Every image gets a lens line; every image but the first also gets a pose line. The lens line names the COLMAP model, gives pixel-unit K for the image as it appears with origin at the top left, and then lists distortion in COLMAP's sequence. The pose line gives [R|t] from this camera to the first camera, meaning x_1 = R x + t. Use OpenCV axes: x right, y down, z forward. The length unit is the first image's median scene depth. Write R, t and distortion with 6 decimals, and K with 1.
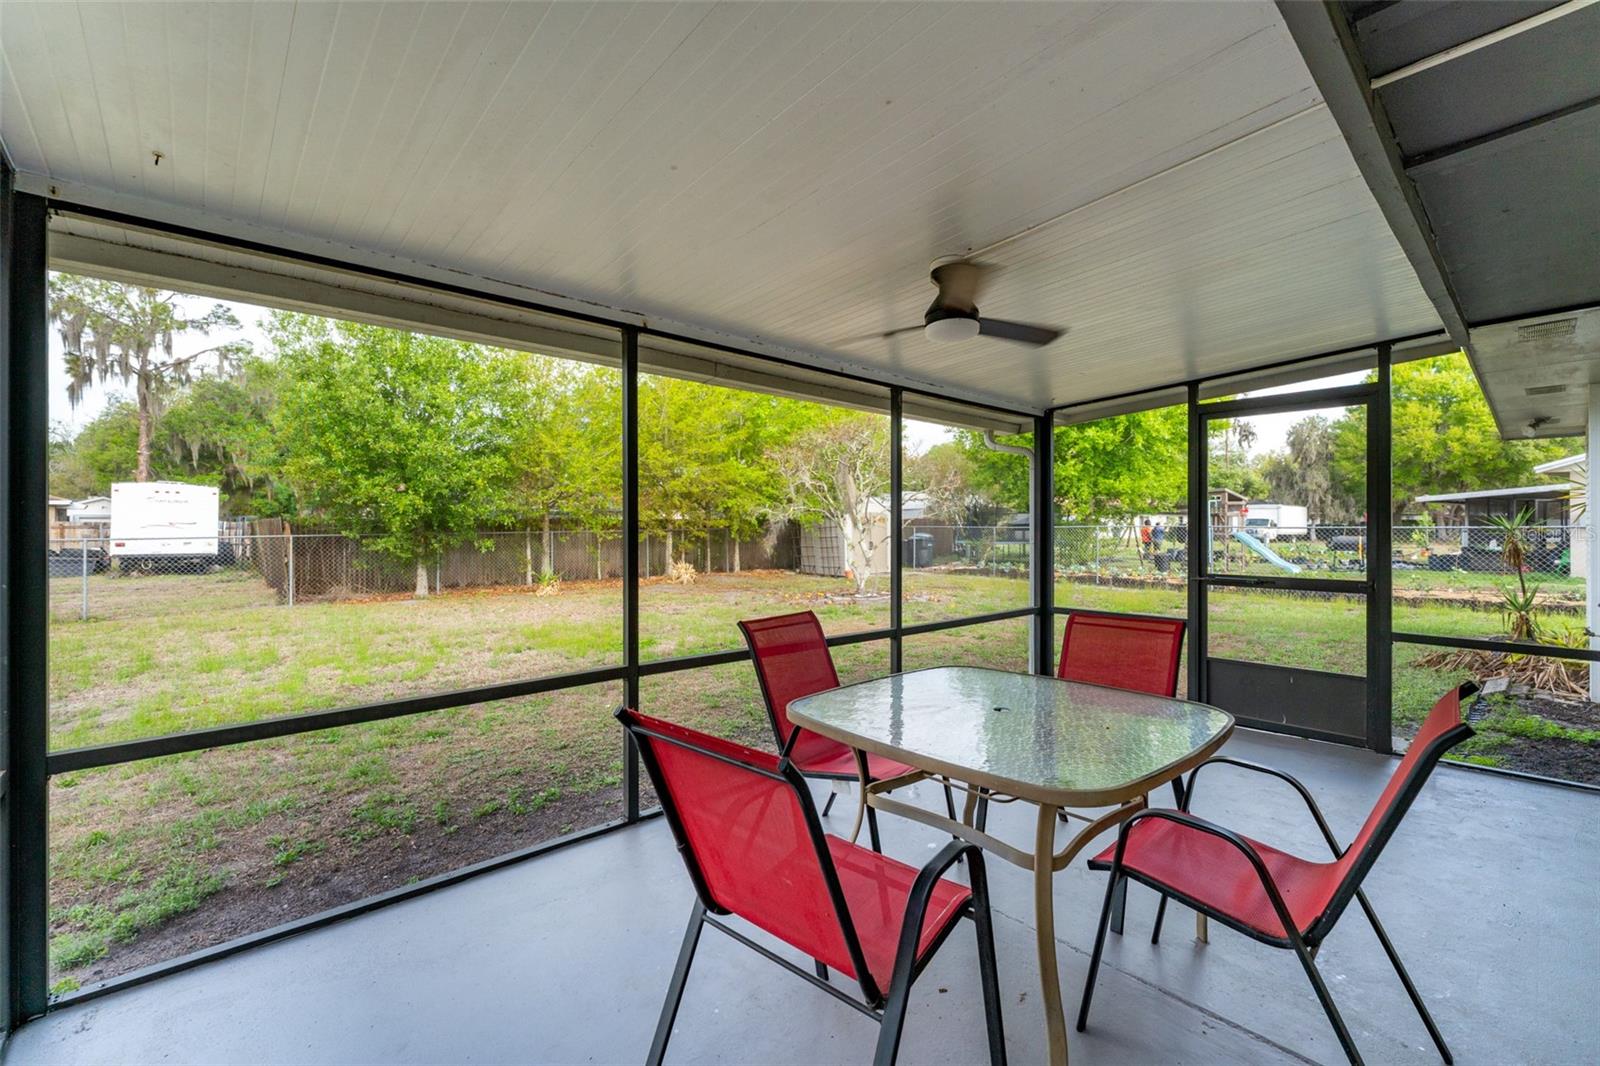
lens RADIAL K [[631.5, 0, 800.0], [0, 631.5, 533.0], [0, 0, 1]] dist [-0.000938, 0.000201]
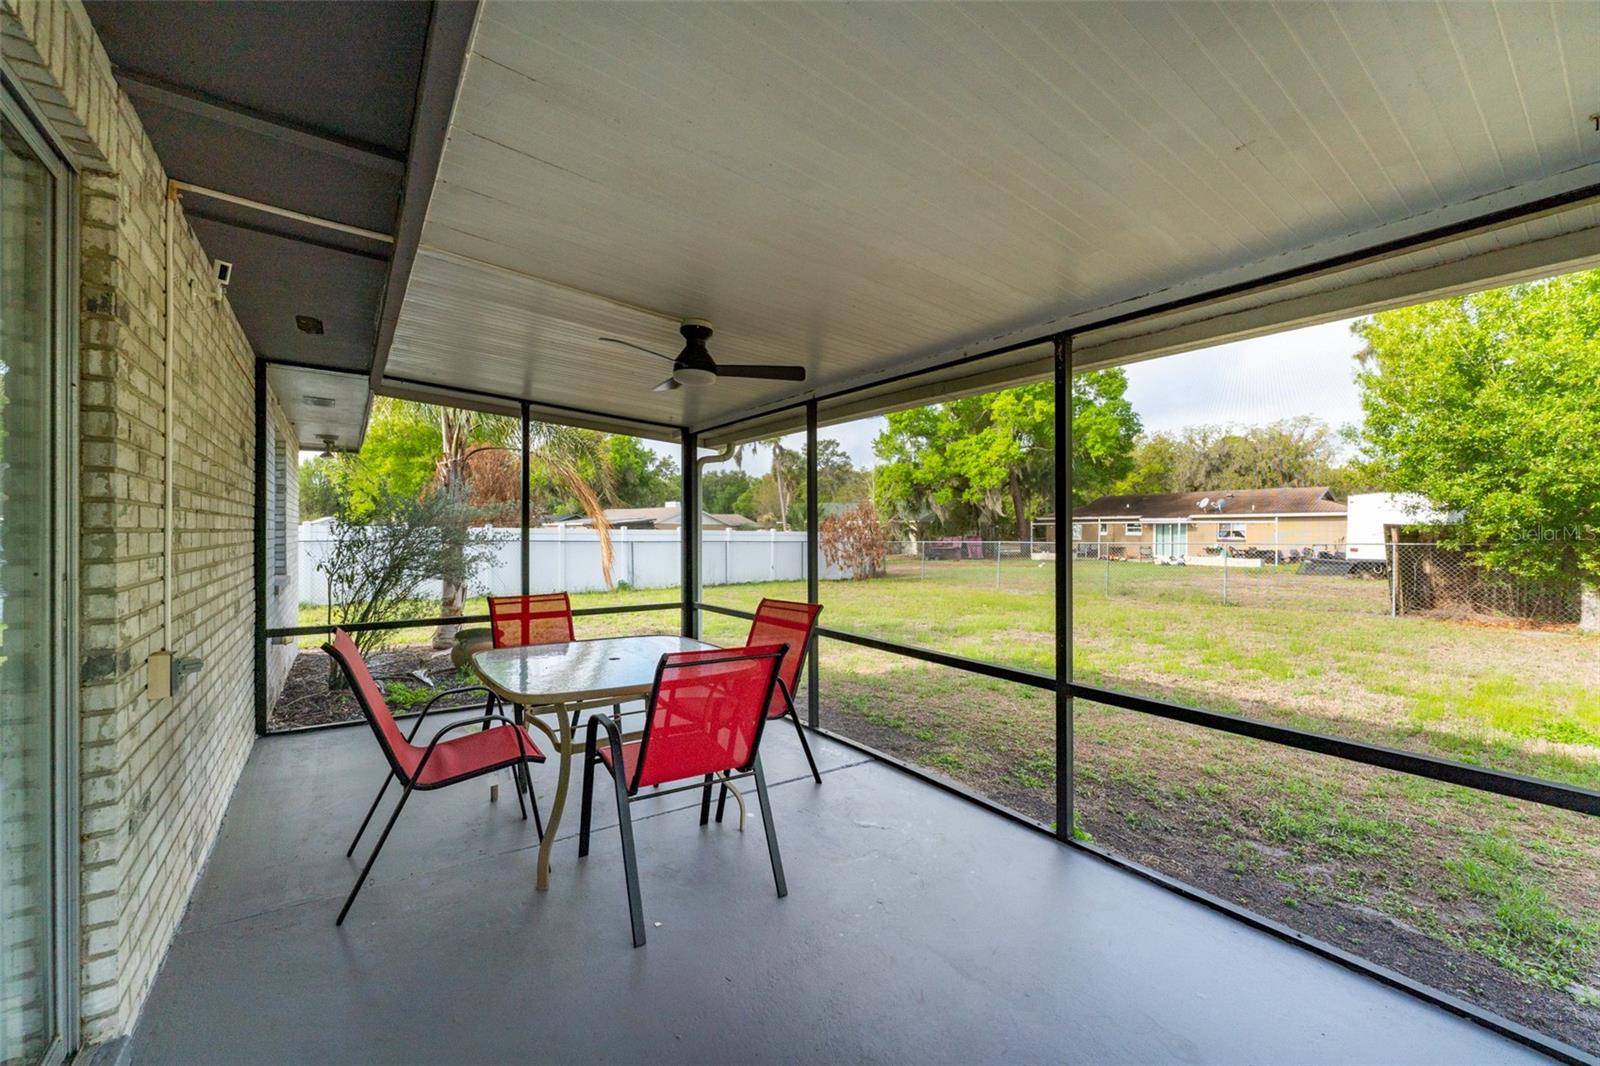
lens RADIAL K [[631.5, 0, 800.0], [0, 631.5, 533.0], [0, 0, 1]] dist [-0.000938, 0.000201]
pose [[-0.087725, -0.004437, -0.996135, 0.347212], [-0.005074, 0.999979, -0.004007, -0.004529], [0.996132, 0.004703, -0.087746, 0.316112]]
